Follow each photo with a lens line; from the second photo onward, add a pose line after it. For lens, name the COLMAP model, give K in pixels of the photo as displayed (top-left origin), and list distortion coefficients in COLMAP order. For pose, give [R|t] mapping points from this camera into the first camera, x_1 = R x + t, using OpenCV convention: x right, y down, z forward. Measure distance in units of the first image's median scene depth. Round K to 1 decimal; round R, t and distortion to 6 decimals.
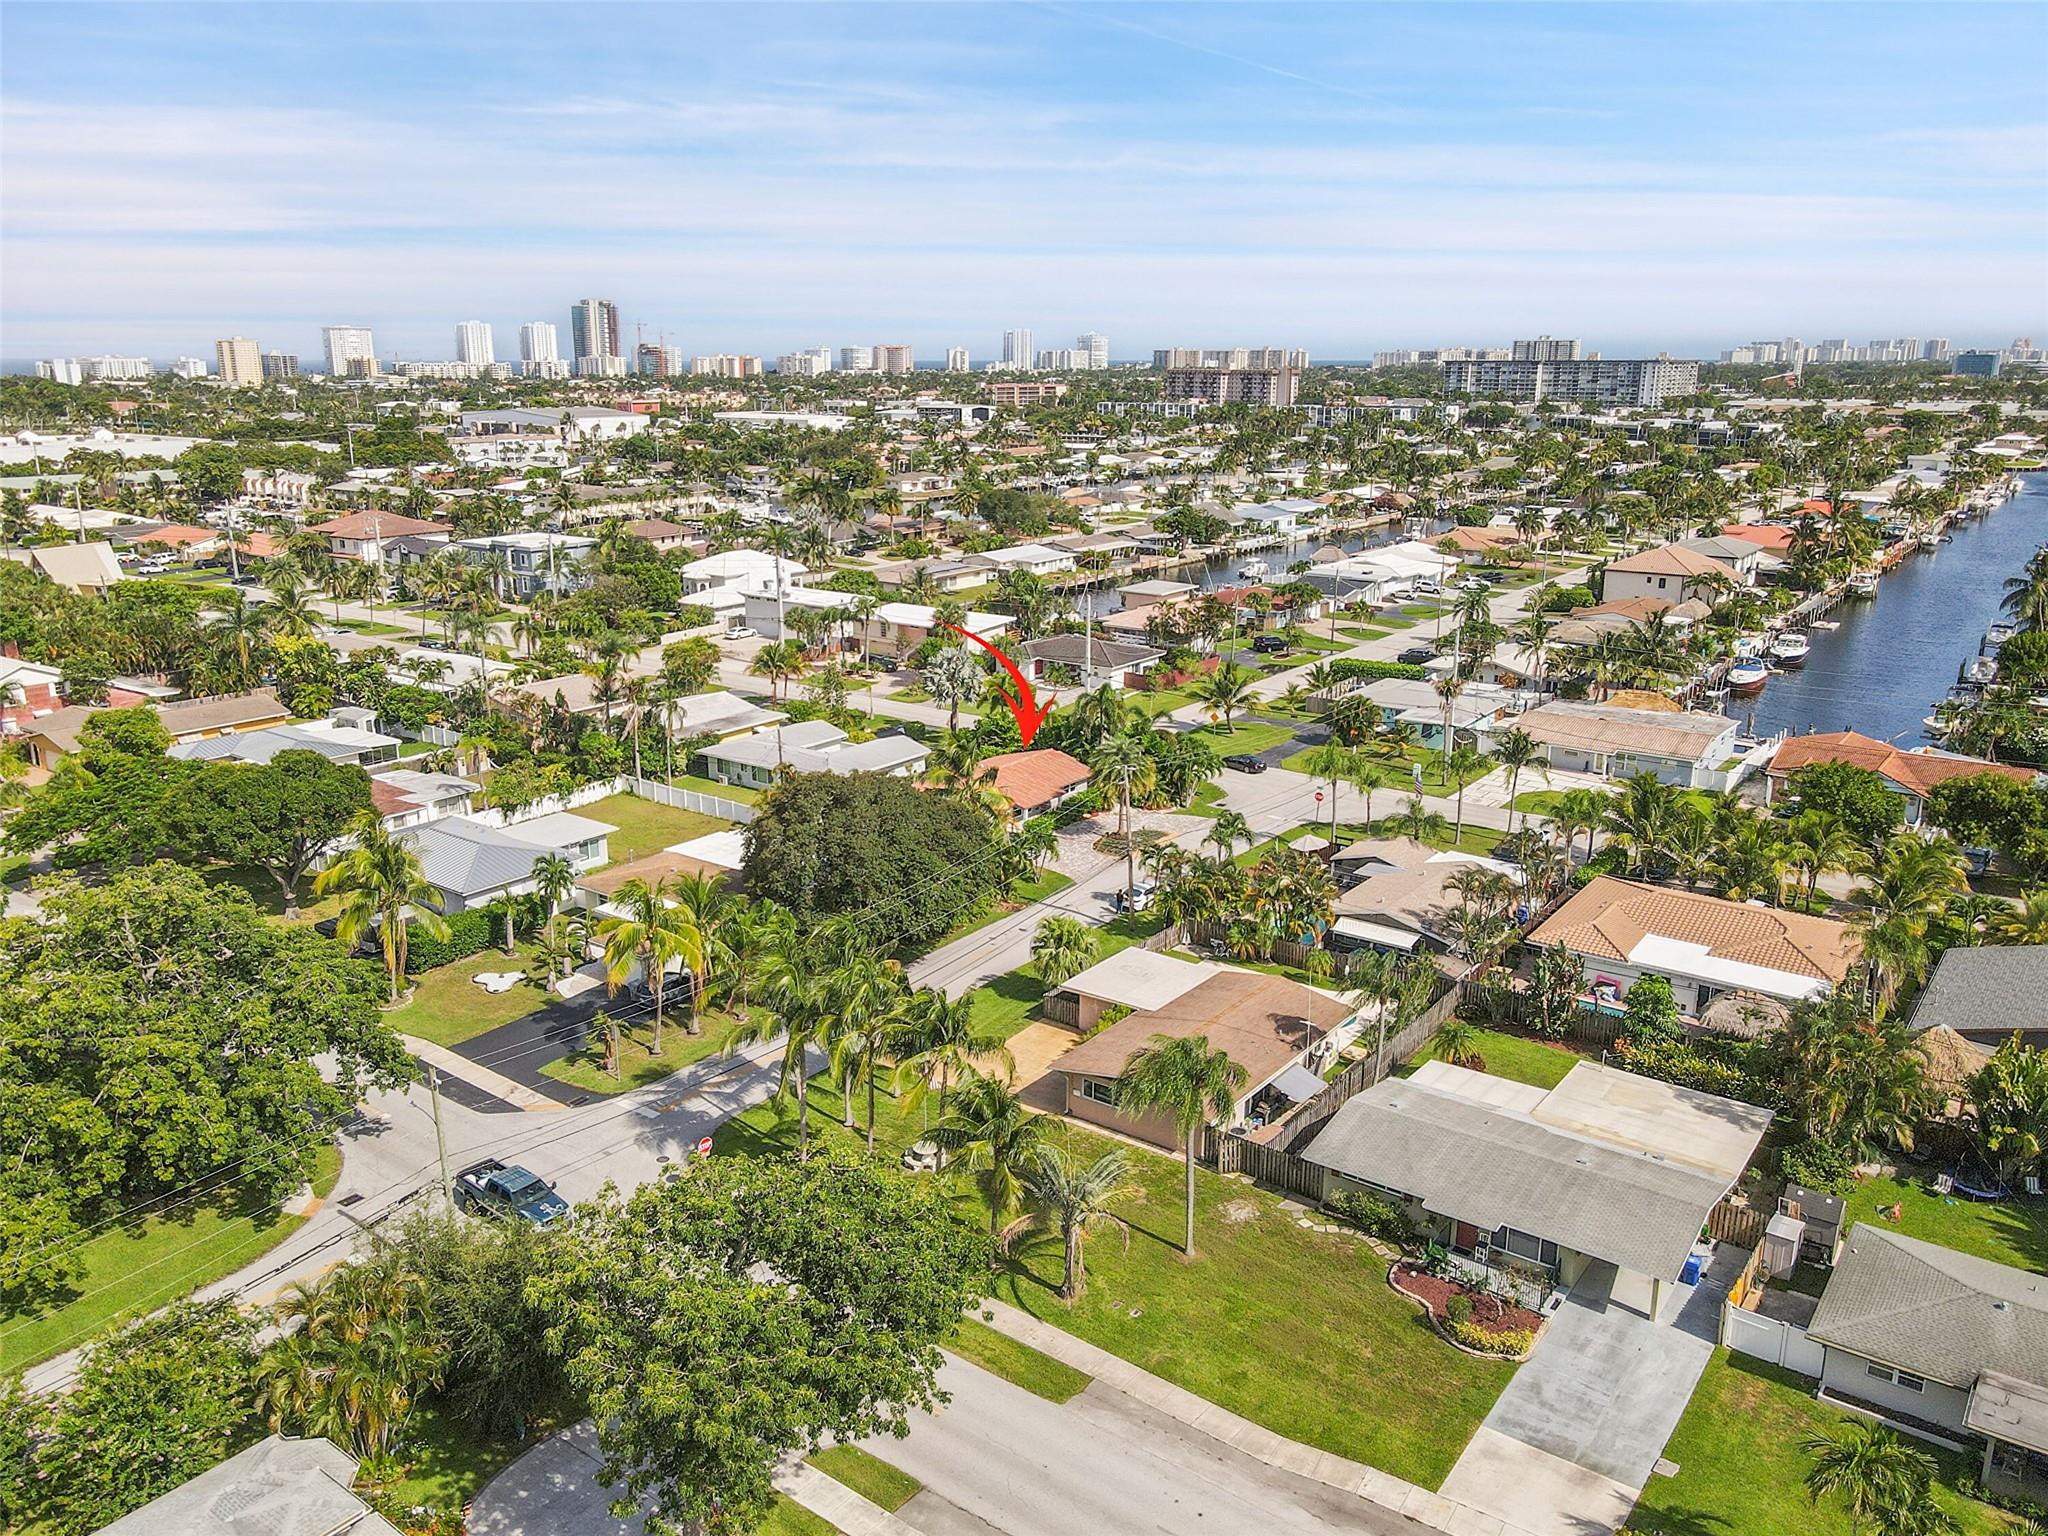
lens RADIAL K [[1480.4, 0, 1030.8], [0, 1480.4, 767.2], [0, 0, 1]] dist [0.024300, 0.000621]
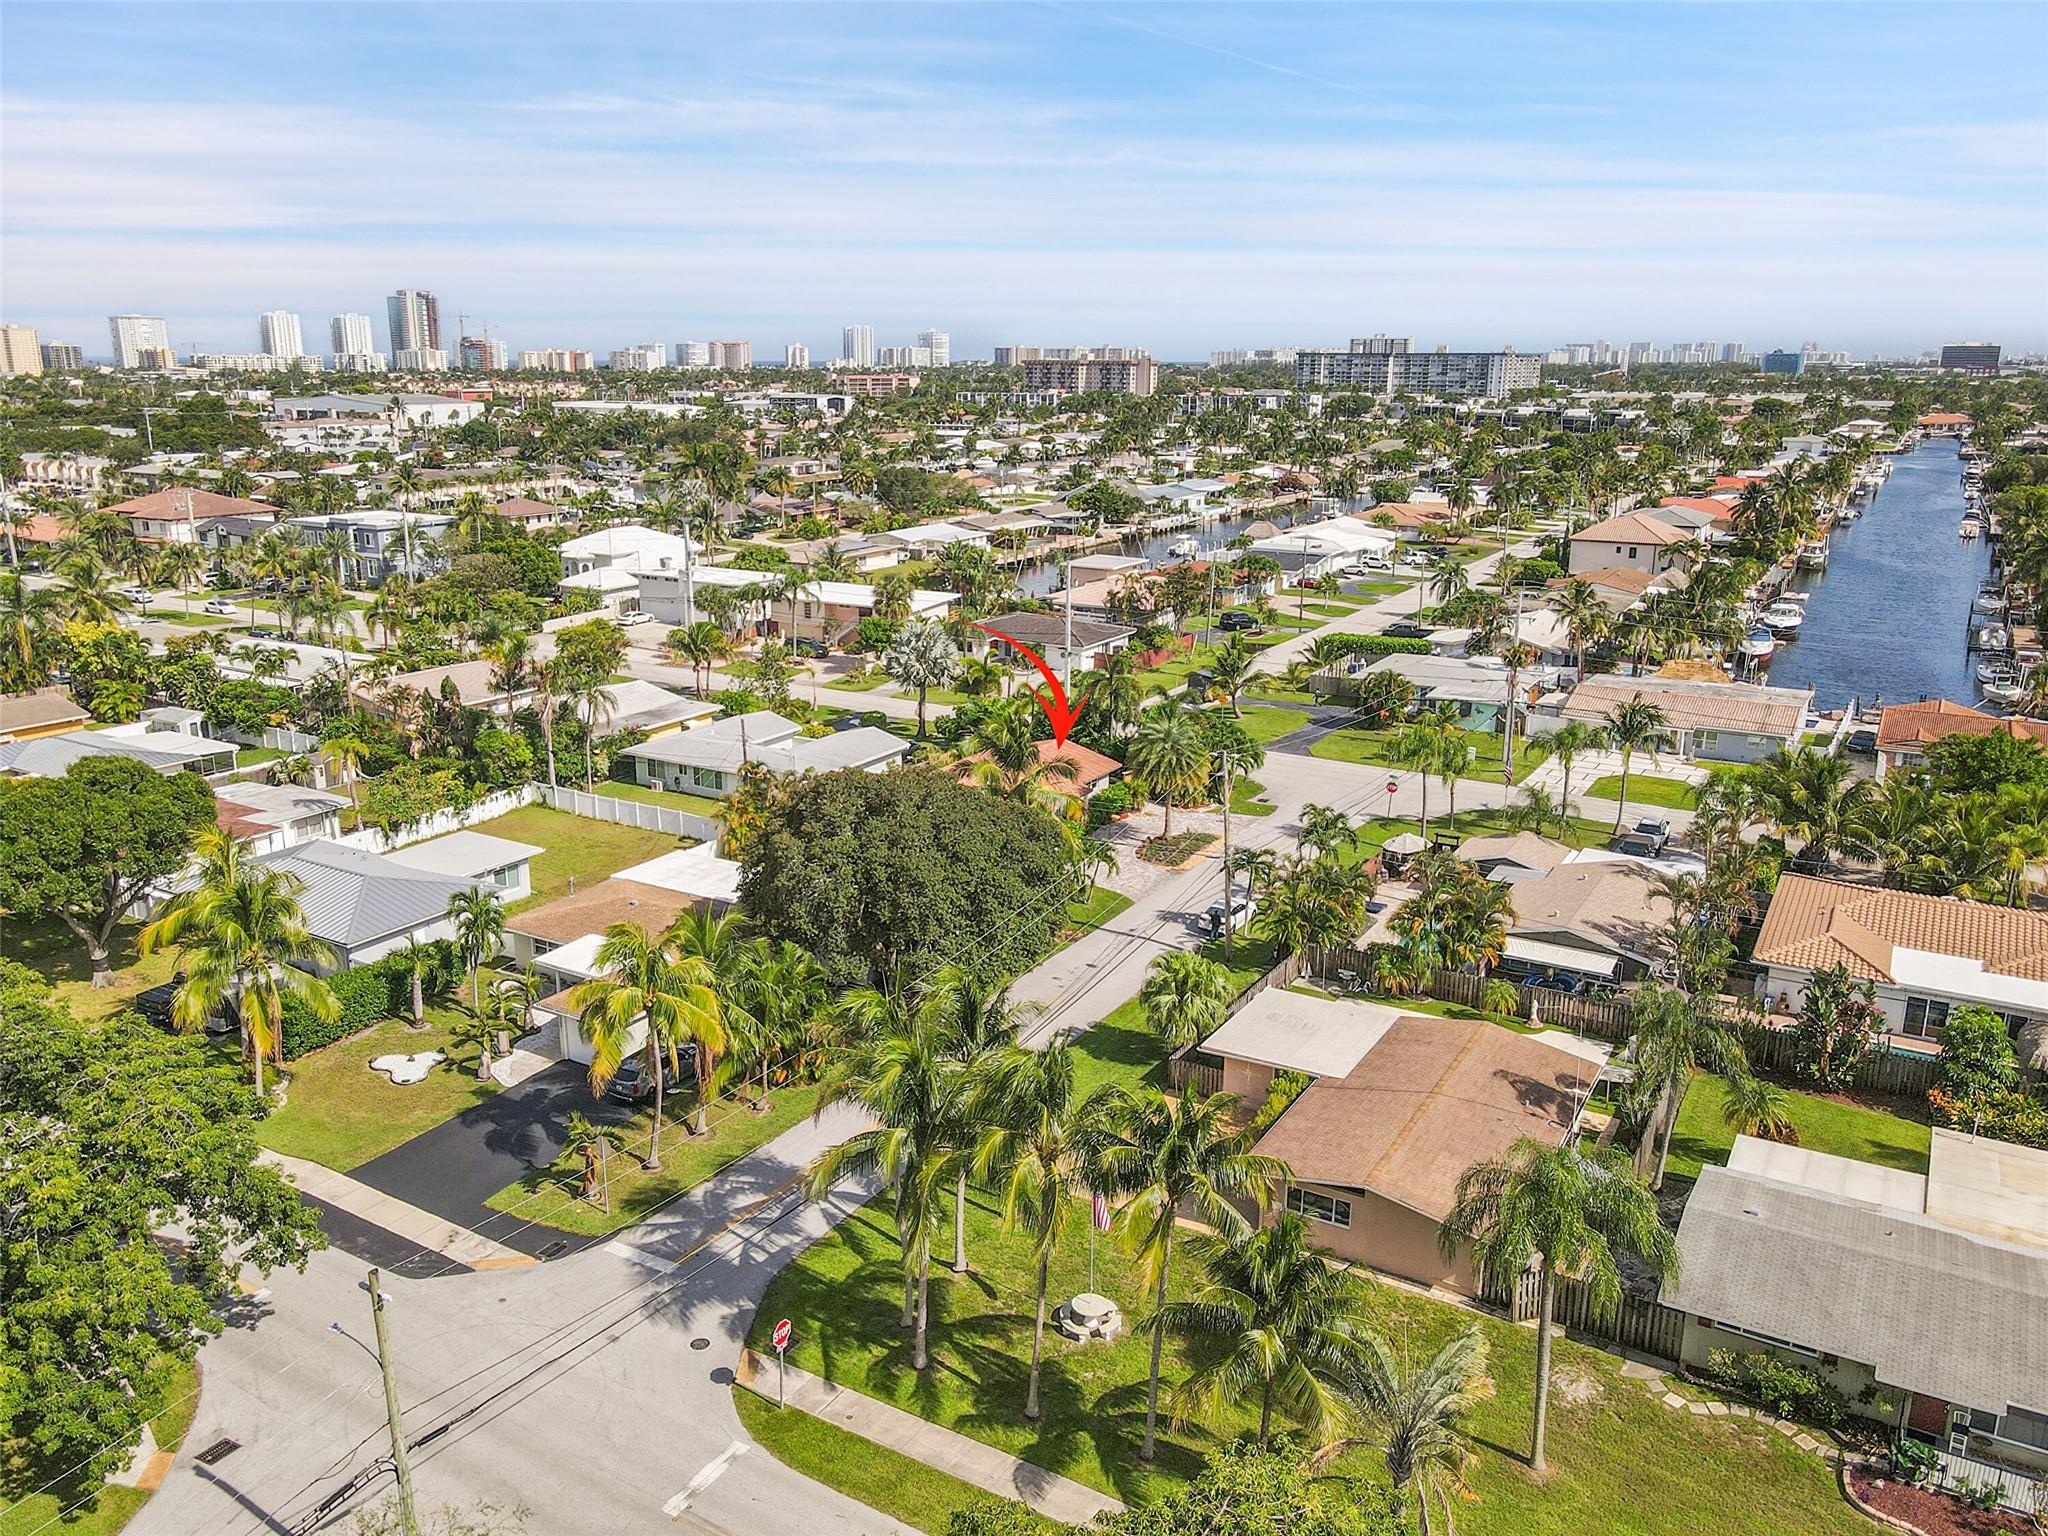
lens RADIAL K [[1480.4, 0, 1015.6], [0, 1480.4, 765.0], [0, 0, 1]] dist [0.024300, 0.000621]
pose [[0.995084, -0.023781, 0.096141, -0.087980], [0.024059, 0.999709, -0.001729, 0.003554], [-0.096072, 0.004034, 0.995366, 0.168474]]
